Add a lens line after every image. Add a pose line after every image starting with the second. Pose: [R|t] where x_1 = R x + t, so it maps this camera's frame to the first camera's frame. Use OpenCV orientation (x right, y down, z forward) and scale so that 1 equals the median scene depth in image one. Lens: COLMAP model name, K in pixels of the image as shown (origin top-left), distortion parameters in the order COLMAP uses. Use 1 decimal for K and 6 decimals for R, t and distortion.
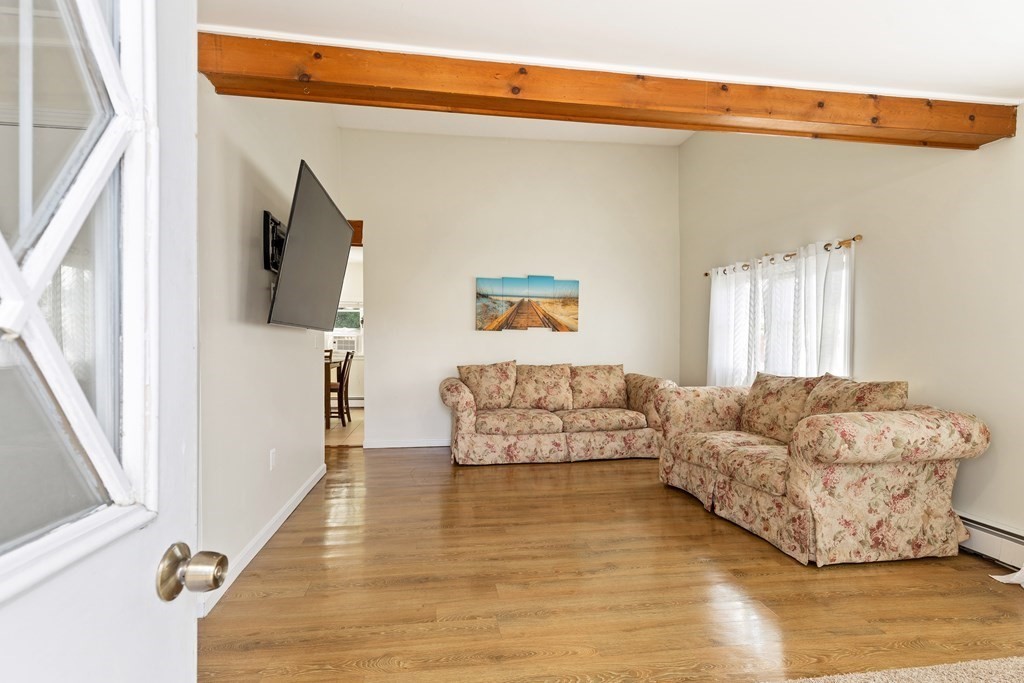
lens RADIAL K [[478.2, 0, 508.6], [0, 478.2, 346.6], [0, 0, 1]] dist [0.002460, -0.001256]
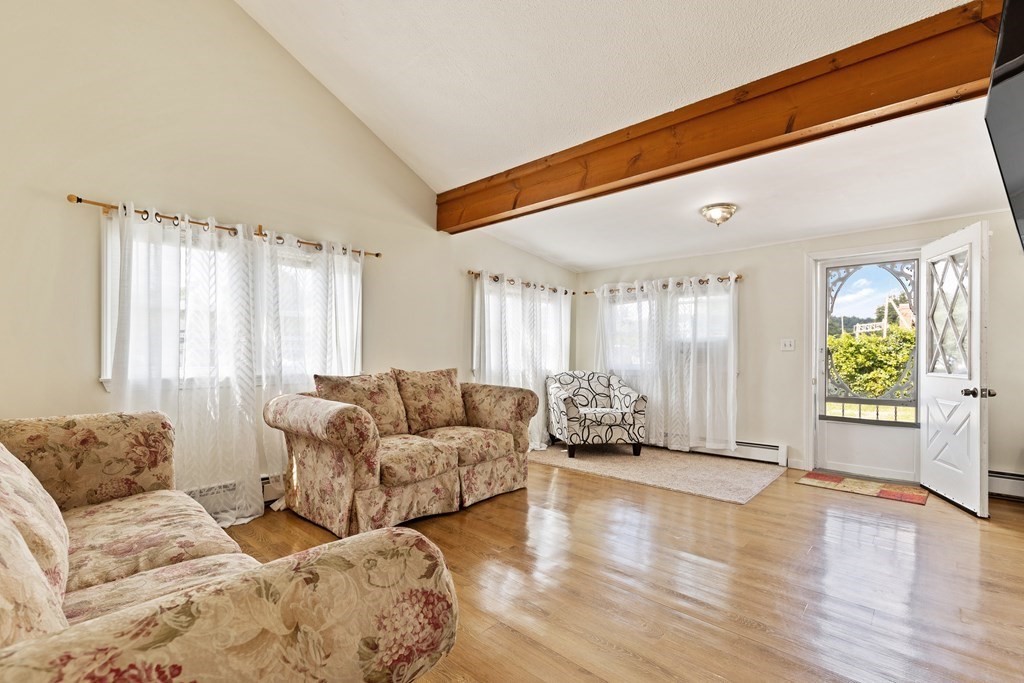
lens RADIAL K [[478.2, 0, 507.2], [0, 478.2, 348.5], [0, 0, 1]] dist [0.002460, -0.001256]
pose [[-0.636256, 0.002326, 0.771474, -0.453665], [-0.002813, 0.999982, -0.005335, 0.015369], [-0.771473, -0.005565, -0.636238, 1.724805]]
